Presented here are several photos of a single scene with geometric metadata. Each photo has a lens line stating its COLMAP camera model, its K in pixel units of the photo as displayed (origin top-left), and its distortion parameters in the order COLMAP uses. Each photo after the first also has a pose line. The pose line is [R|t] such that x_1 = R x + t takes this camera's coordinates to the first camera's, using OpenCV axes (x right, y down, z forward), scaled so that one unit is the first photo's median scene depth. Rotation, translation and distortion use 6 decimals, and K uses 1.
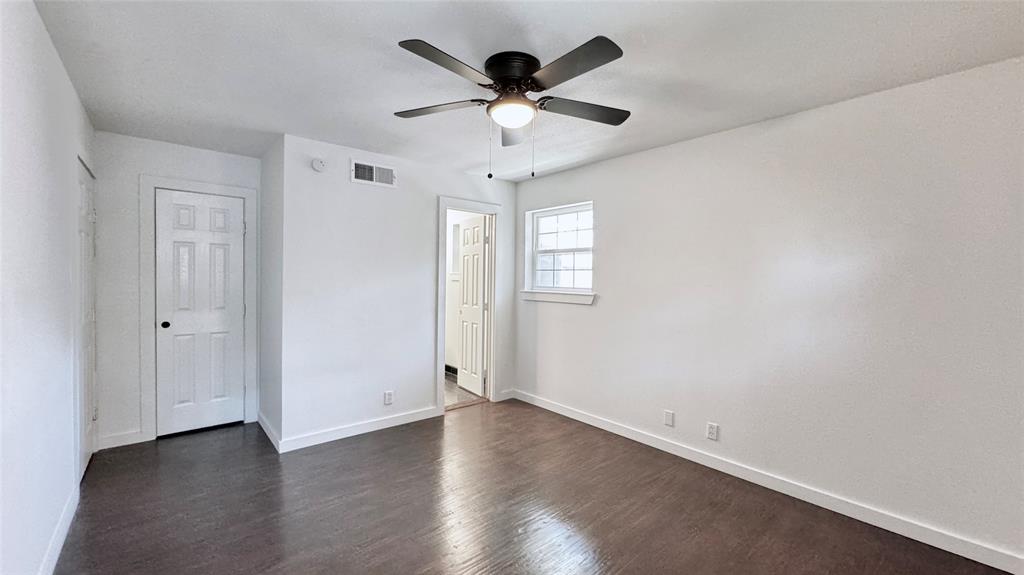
lens RADIAL K [[414.2, 0, 512.0], [0, 414.2, 287.5], [0, 0, 1]] dist [0.000288, 0.000069]
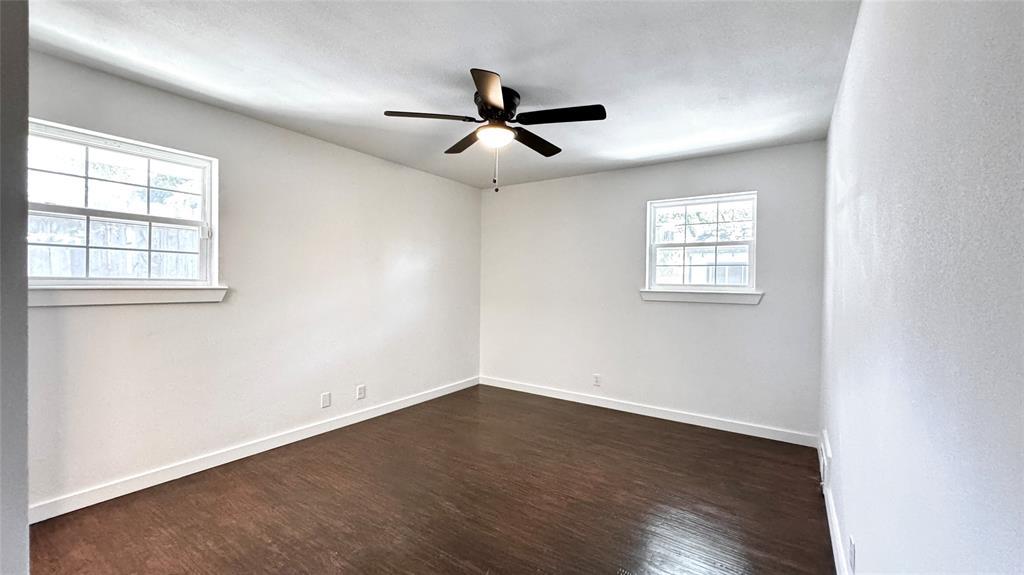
lens RADIAL K [[414.2, 0, 512.0], [0, 414.2, 287.5], [0, 0, 1]] dist [0.000288, 0.000069]
pose [[-0.269245, -0.030378, 0.962593, -0.653764], [0.008695, 0.999385, 0.033971, -0.003779], [-0.963033, 0.017516, -0.268815, 0.707572]]
